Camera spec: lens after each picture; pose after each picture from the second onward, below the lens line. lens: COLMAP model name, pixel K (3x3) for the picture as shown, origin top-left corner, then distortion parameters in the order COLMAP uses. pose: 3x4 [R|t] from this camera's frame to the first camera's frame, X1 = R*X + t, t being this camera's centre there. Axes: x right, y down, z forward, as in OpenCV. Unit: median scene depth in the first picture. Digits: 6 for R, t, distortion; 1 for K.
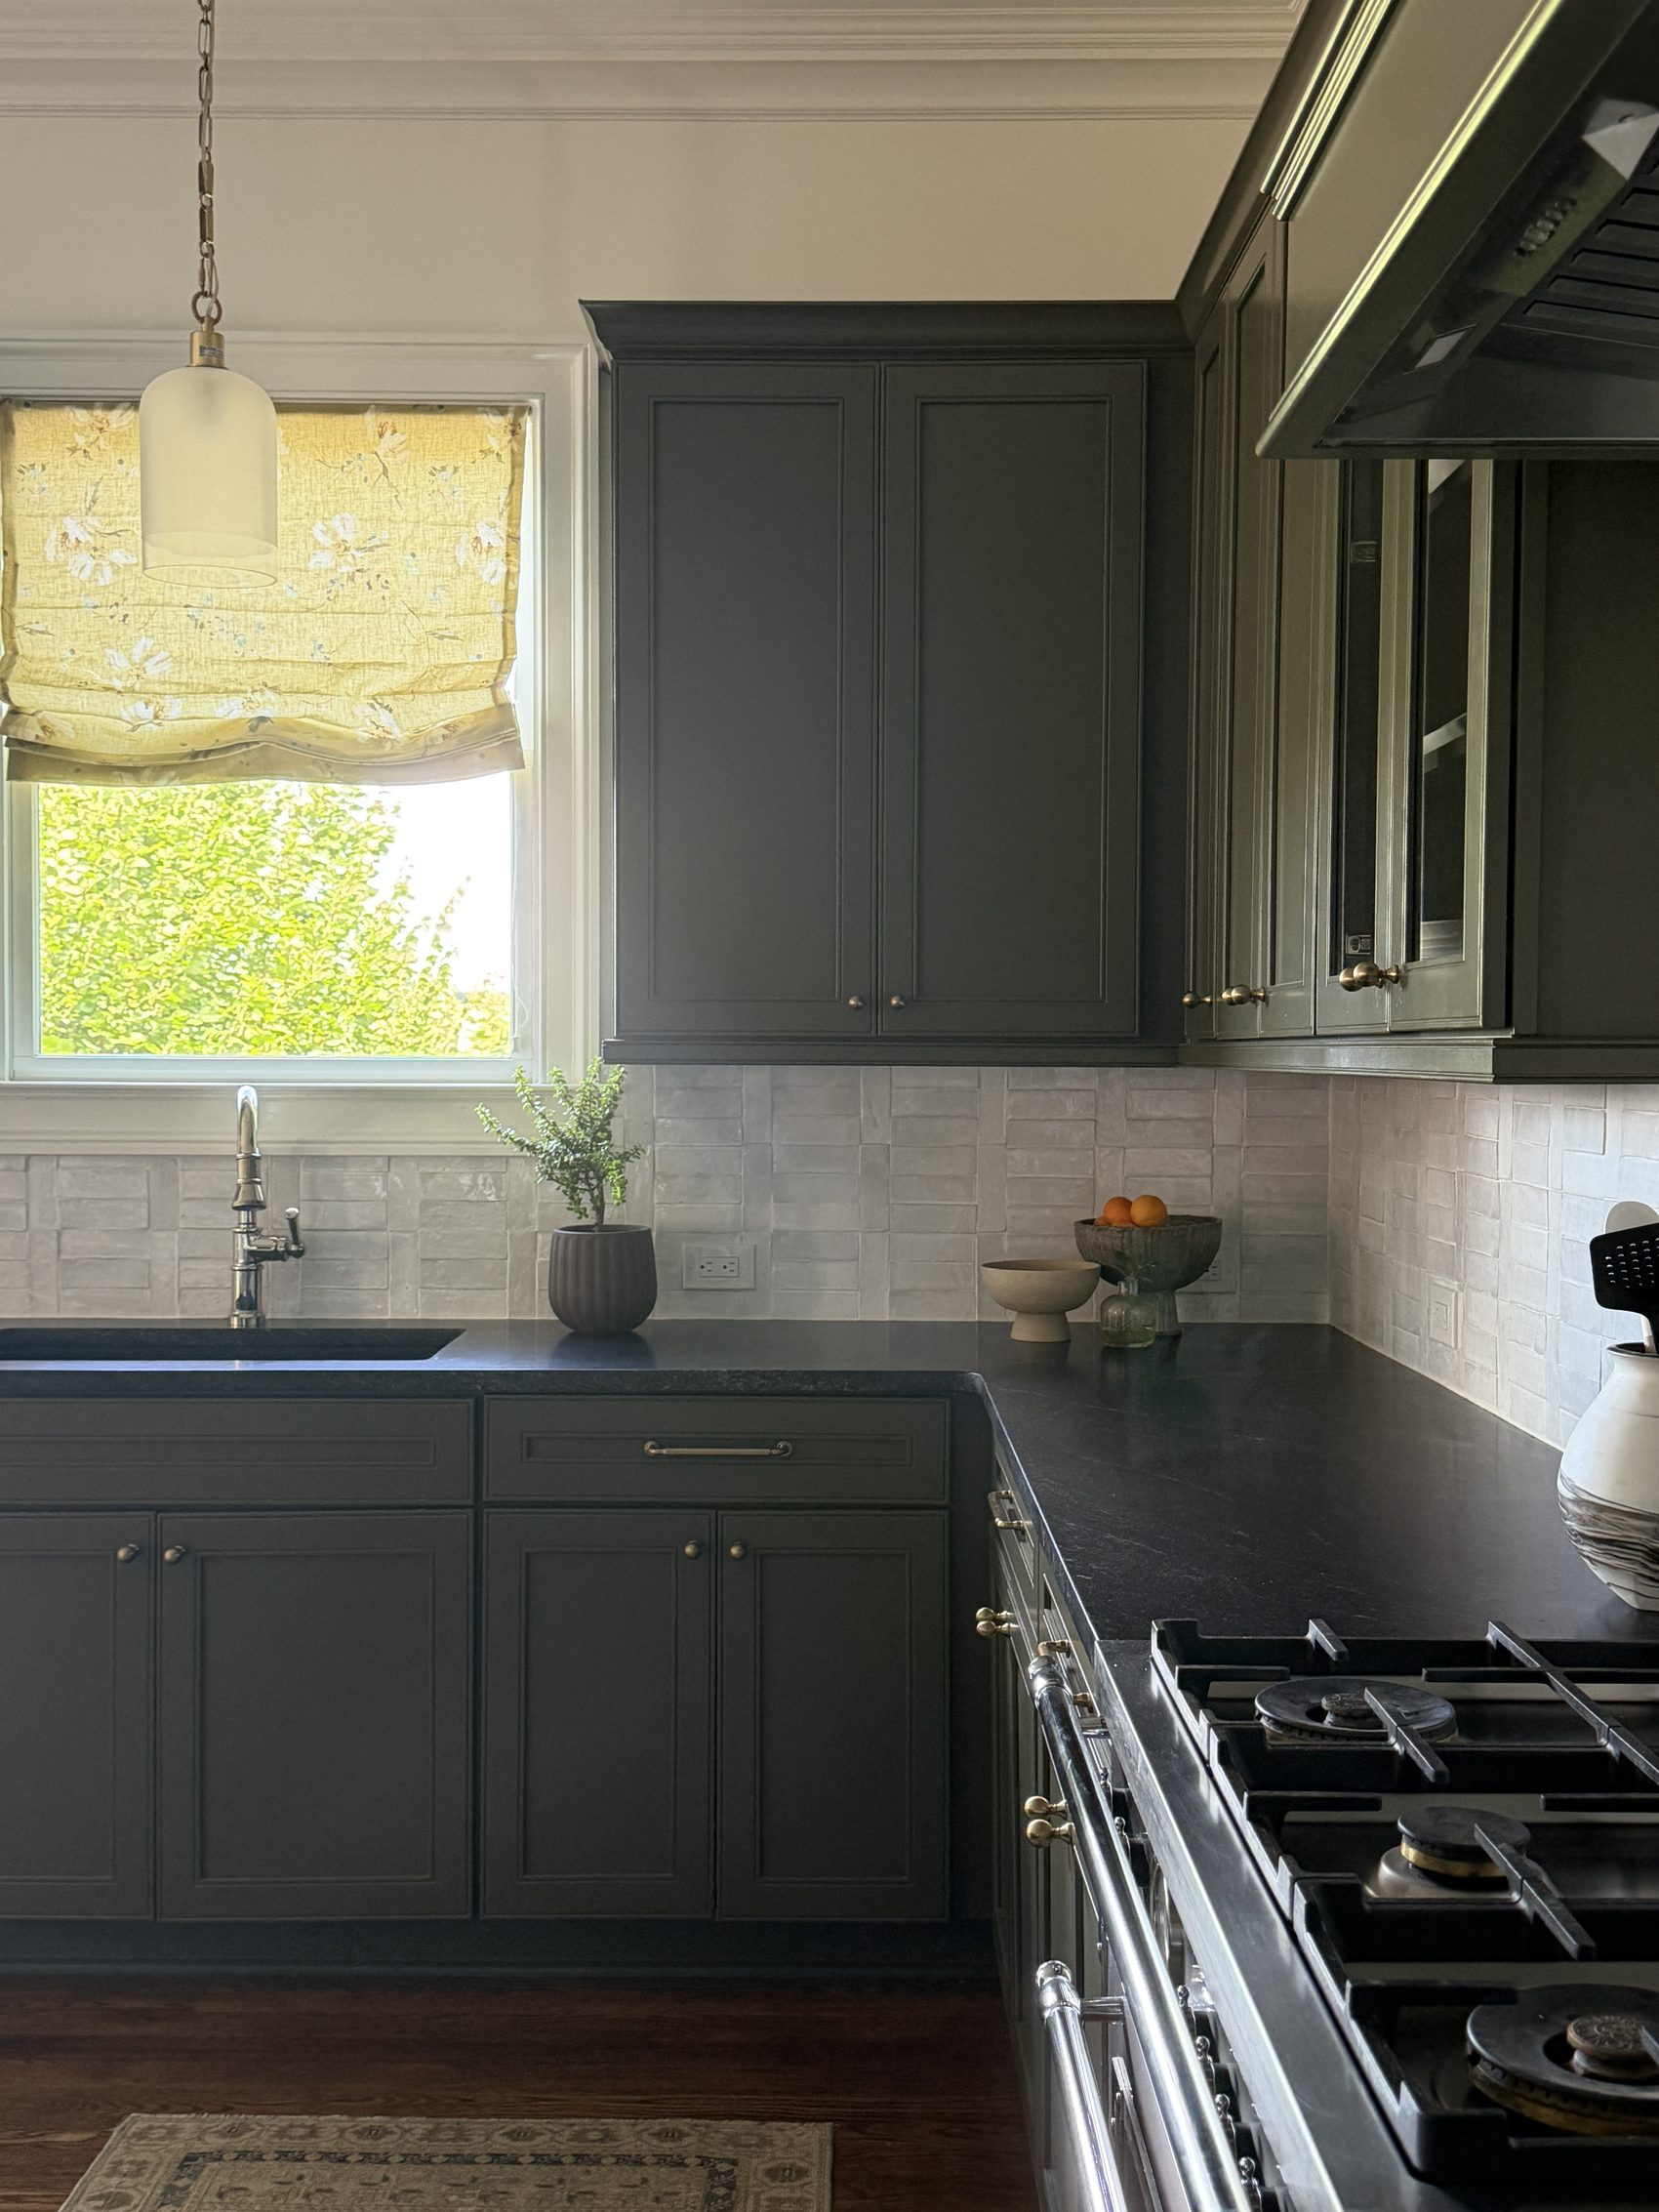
lens RADIAL K [[2347.1, 0, 835.8], [0, 2347.1, 1129.8], [0, 0, 1]] dist [0.099801, -0.017948]
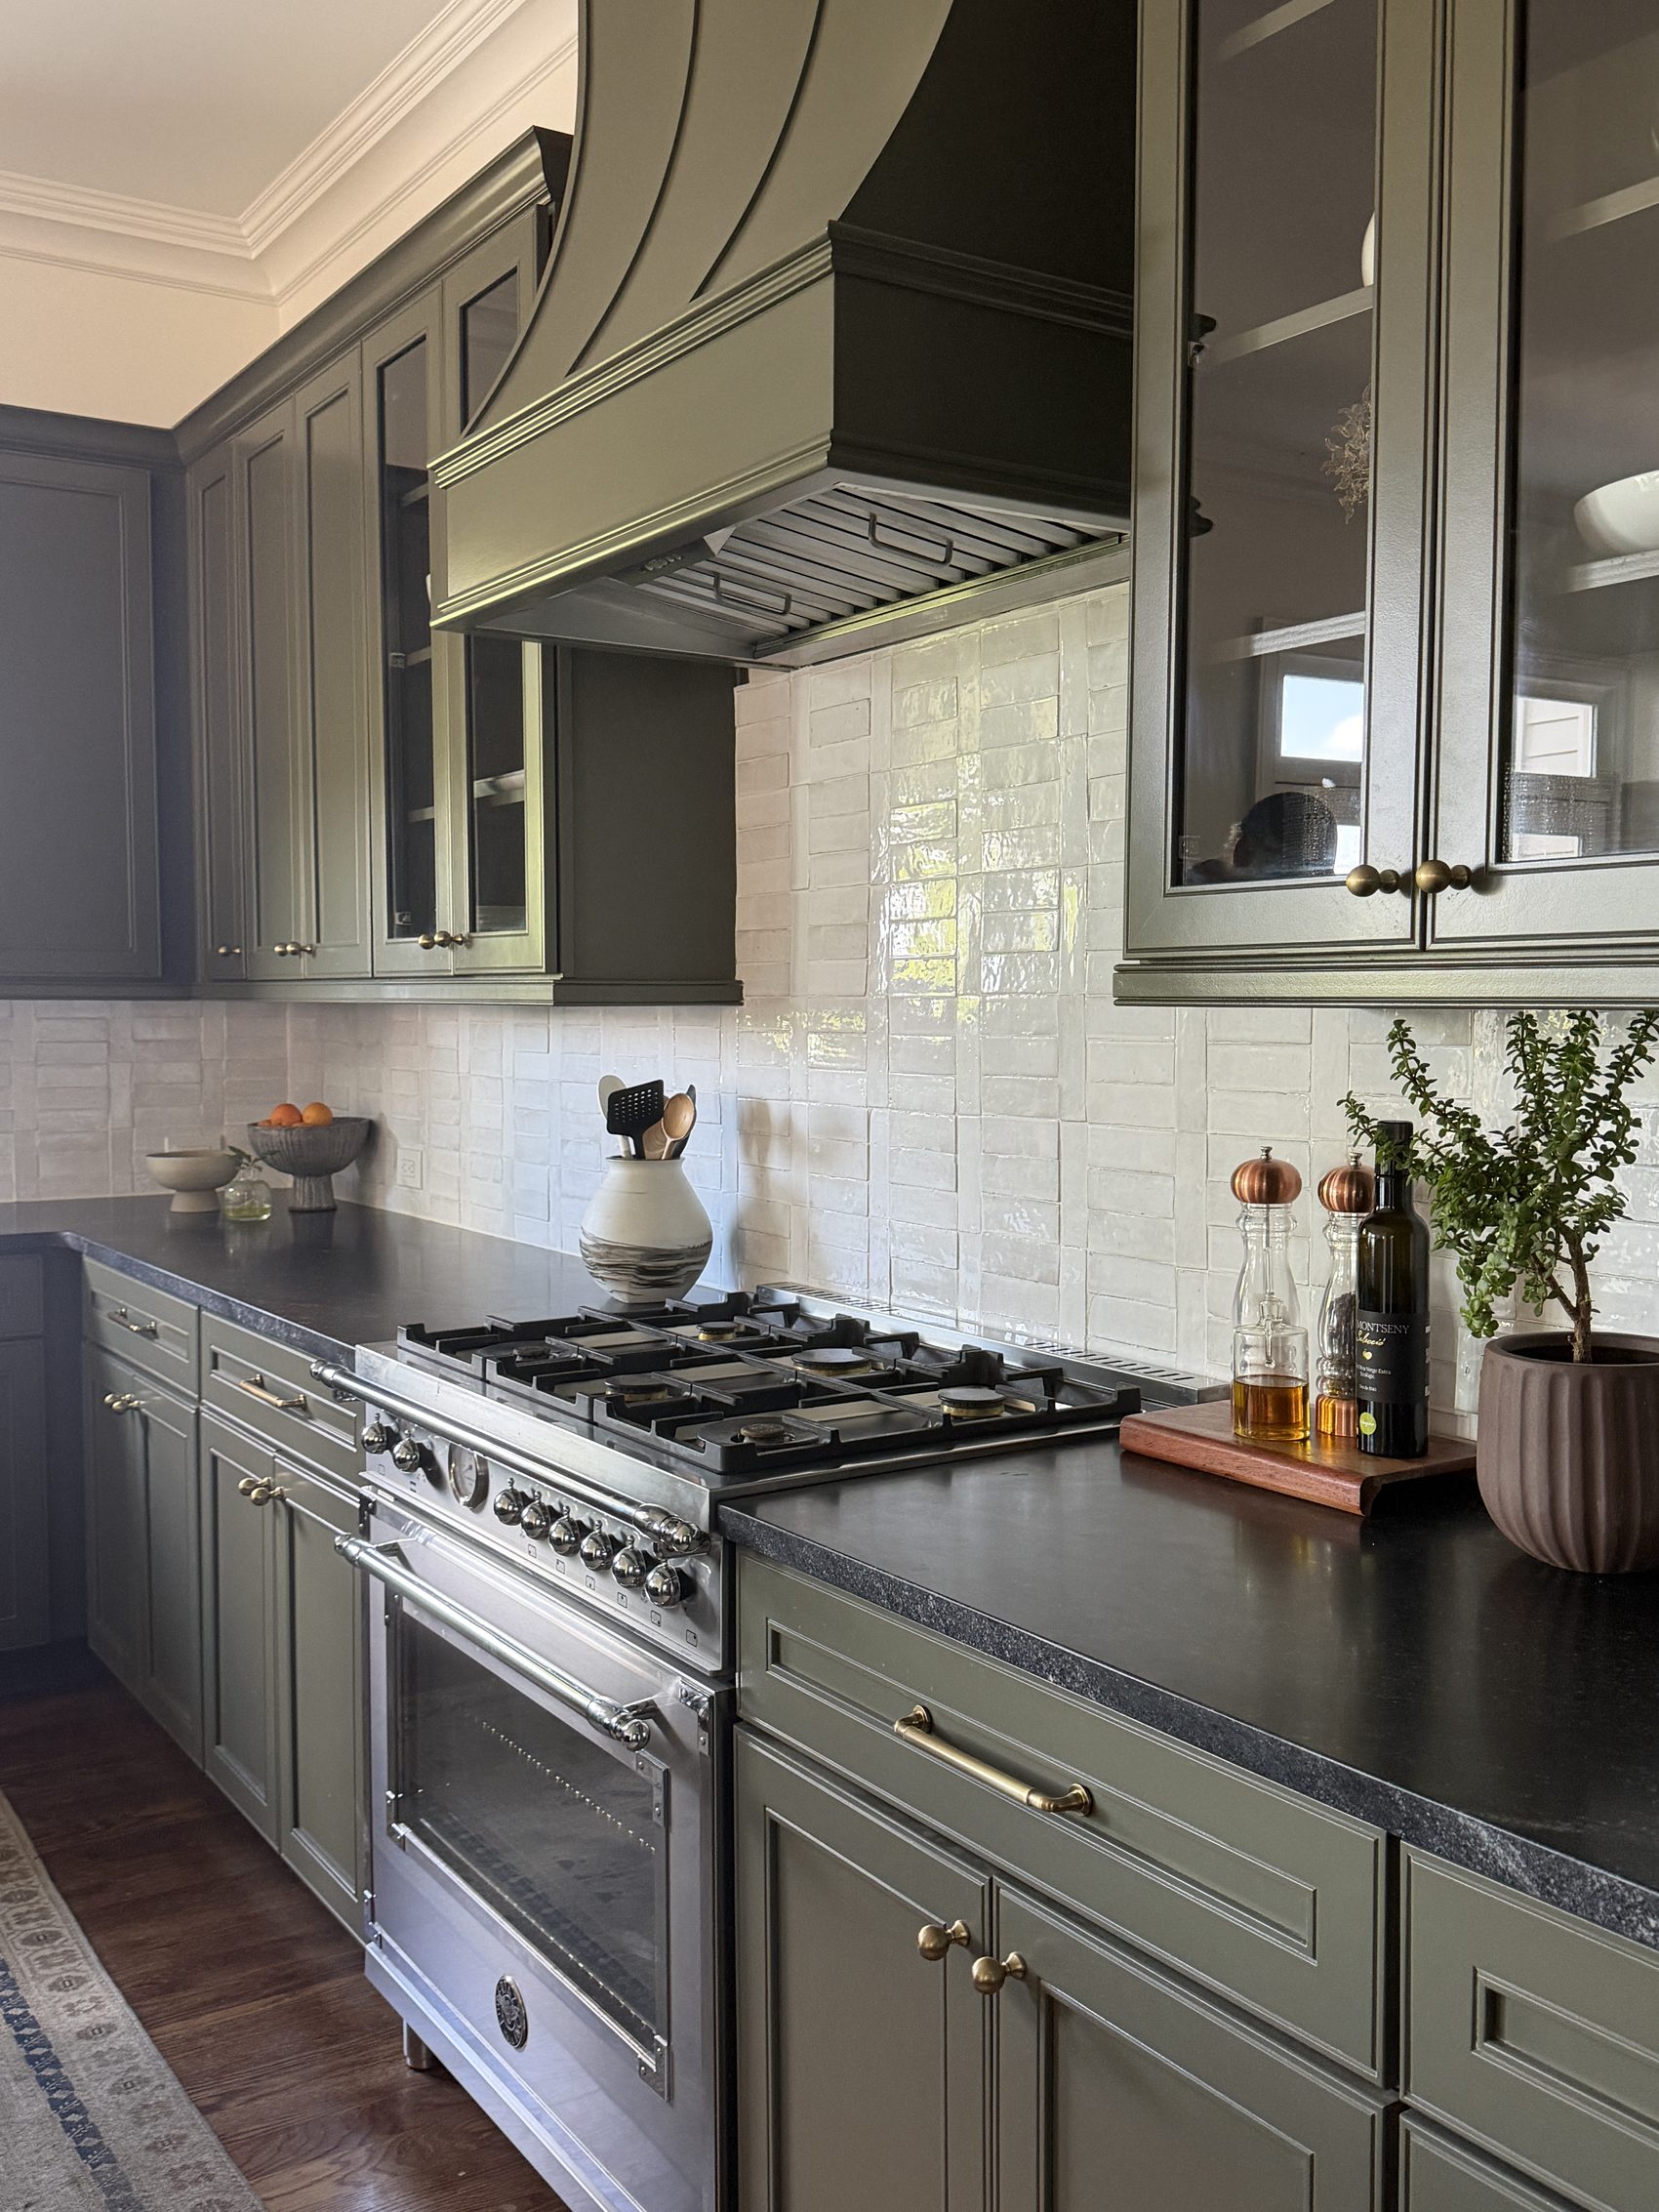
lens RADIAL K [[2012.5, 0, 825.5], [0, 2012.5, 1118.0], [0, 0, 1]] dist [0.113142, -0.162831]
pose [[0.841171, -0.034002, 0.539700, -0.182074], [0.019092, 0.999266, 0.033199, 0.008856], [-0.540432, -0.017622, 0.841203, -0.178528]]
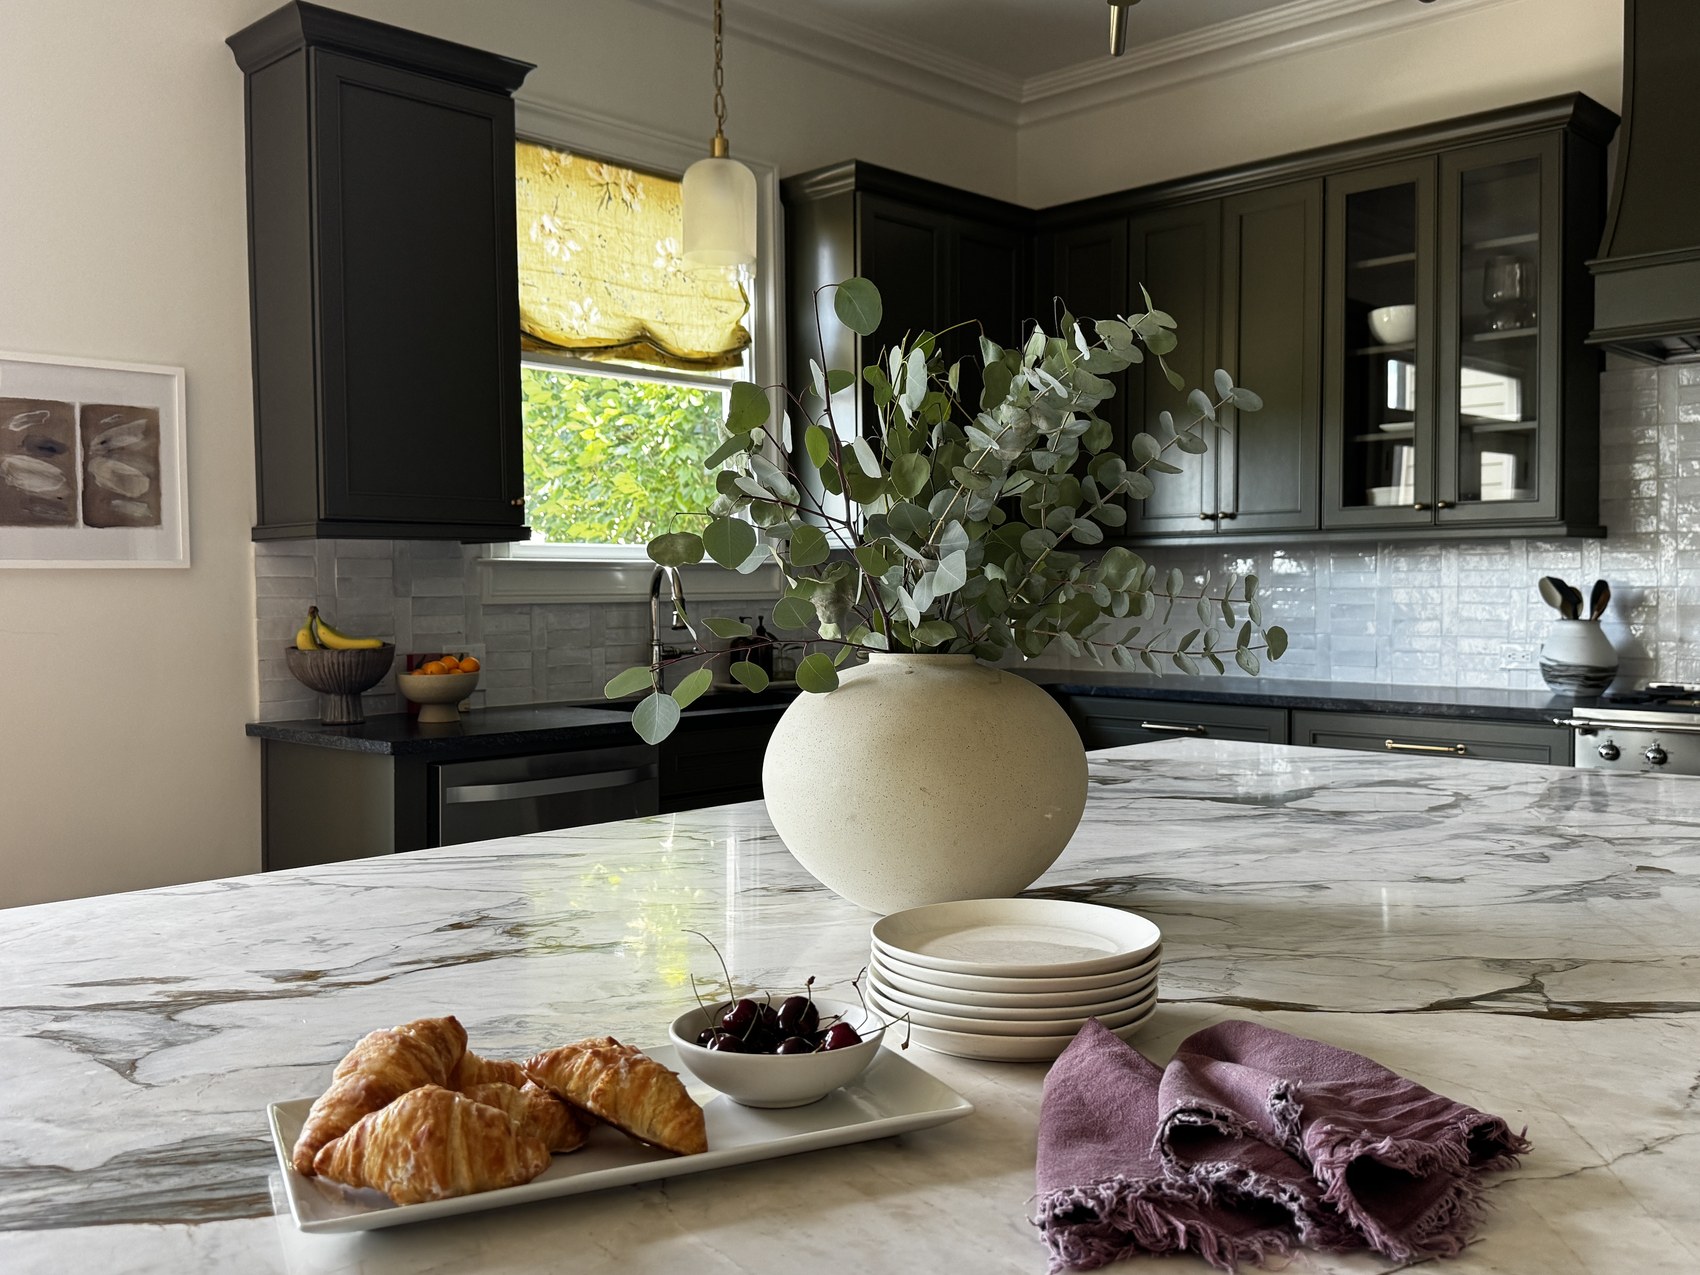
lens RADIAL K [[1546.9, 0, 869.7], [0, 1546.9, 635.7], [0, 0, 1]] dist [0.113142, -0.162831]
pose [[0.688451, -0.034139, 0.724479, -1.034385], [0.033649, 0.999319, 0.015115, 0.026158], [-0.724502, 0.013972, 0.689131, 0.102072]]
